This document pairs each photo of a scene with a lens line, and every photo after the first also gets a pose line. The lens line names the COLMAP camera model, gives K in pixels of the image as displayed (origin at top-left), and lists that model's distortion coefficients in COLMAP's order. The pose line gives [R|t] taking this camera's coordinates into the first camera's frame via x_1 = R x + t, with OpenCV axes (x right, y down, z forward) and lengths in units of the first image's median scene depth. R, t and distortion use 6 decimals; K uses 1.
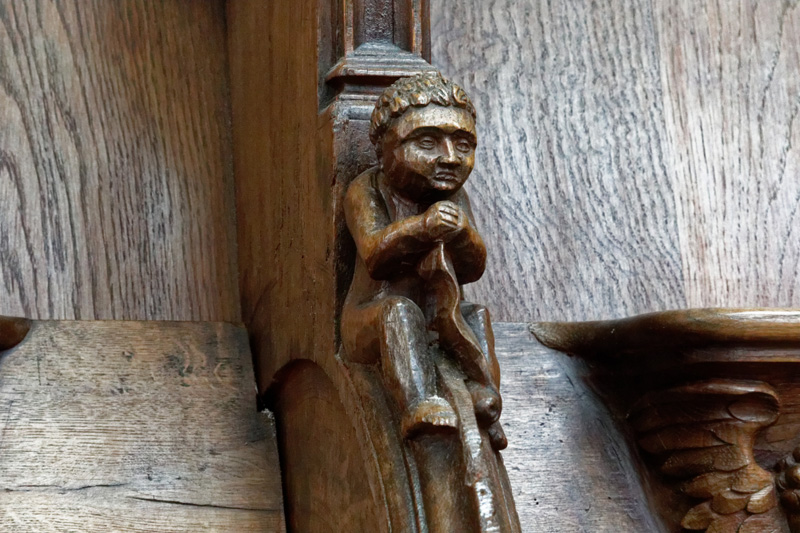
lens RADIAL K [[2447.6, 0, 400.0], [0, 2447.6, 266.5], [0, 0, 1]] dist [0.072703, -0.188102]
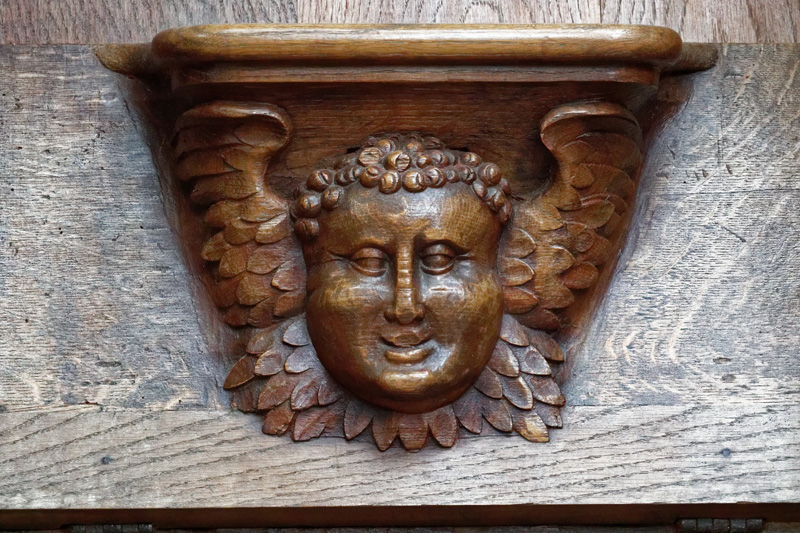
lens RADIAL K [[2447.6, 0, 400.0], [0, 2447.6, 266.5], [0, 0, 1]] dist [0.072703, -0.188102]
pose [[0.973196, 0.006157, -0.229897, 0.409763], [0.018236, 0.994428, 0.103826, 0.012639], [0.229255, -0.105235, 0.967661, 0.101178]]
